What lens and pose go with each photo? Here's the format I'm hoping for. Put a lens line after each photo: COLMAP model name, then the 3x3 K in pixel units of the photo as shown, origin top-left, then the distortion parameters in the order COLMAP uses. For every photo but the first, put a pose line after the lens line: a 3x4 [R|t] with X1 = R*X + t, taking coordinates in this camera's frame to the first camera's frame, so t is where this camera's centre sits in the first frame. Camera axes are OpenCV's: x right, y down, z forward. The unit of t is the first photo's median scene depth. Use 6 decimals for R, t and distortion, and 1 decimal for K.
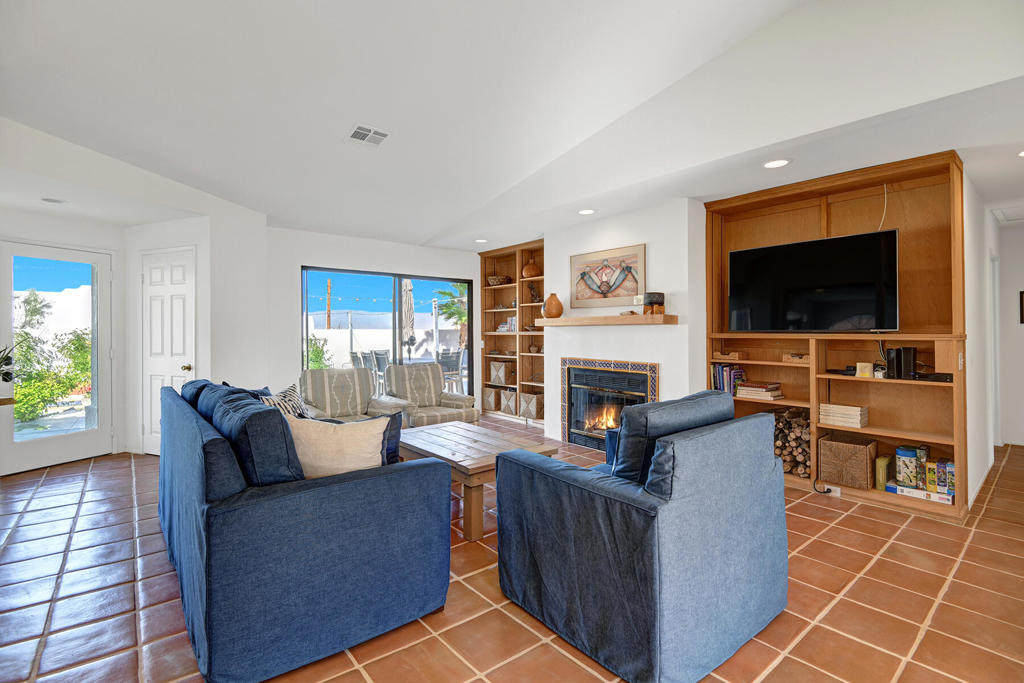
lens RADIAL K [[477.4, 0, 507.1], [0, 477.4, 337.4], [0, 0, 1]] dist [-0.020476, -0.007318]
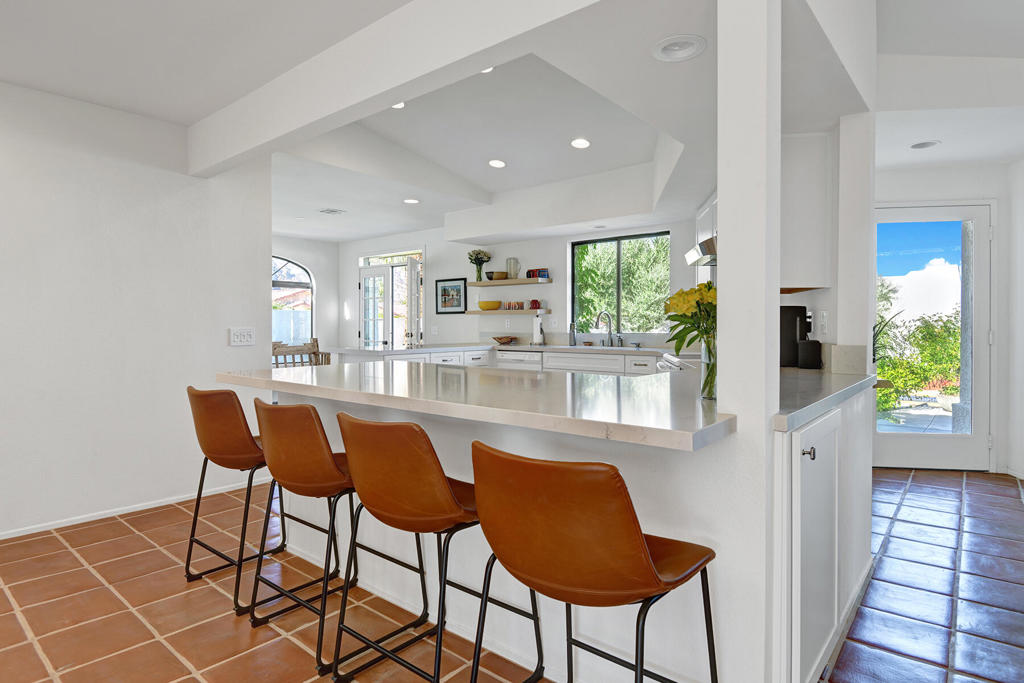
lens RADIAL K [[552.1, 0, 513.3], [0, 552.1, 331.2], [0, 0, 1]] dist [-0.003232, -0.005497]
pose [[0.202687, 0.012723, -0.979161, -0.121357], [-0.016496, 0.999818, 0.009576, 0.024252], [0.979105, 0.014211, 0.202860, 0.068656]]
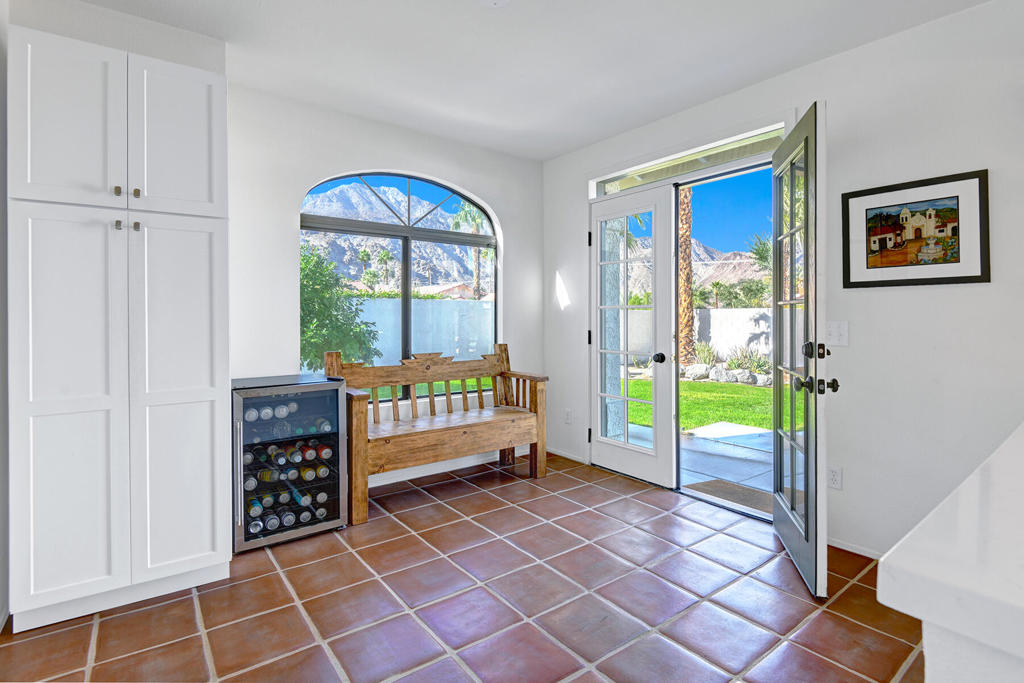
lens RADIAL K [[477.4, 0, 524.1], [0, 477.4, 327.3], [0, 0, 1]] dist [-0.020476, -0.007318]
pose [[-0.011820, 0.020930, -0.999711, -1.225181], [-0.017164, 0.999629, 0.021131, 0.030808], [0.999783, 0.017409, -0.011457, -0.153659]]
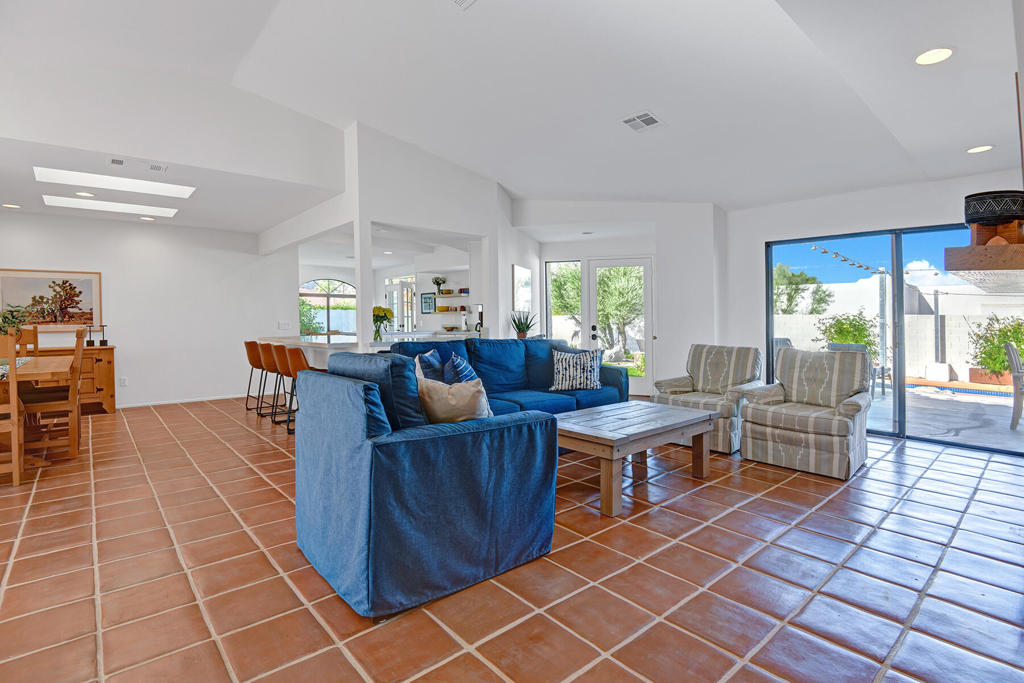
lens RADIAL K [[479.7, 0, 513.1], [0, 479.7, 321.5], [0, 0, 1]] dist [0.004757, -0.000463]
pose [[0.043558, 0.004604, -0.999040, 0.606233], [-0.013948, 0.999895, 0.004000, 0.015933], [0.998954, 0.013760, 0.043618, 0.513056]]
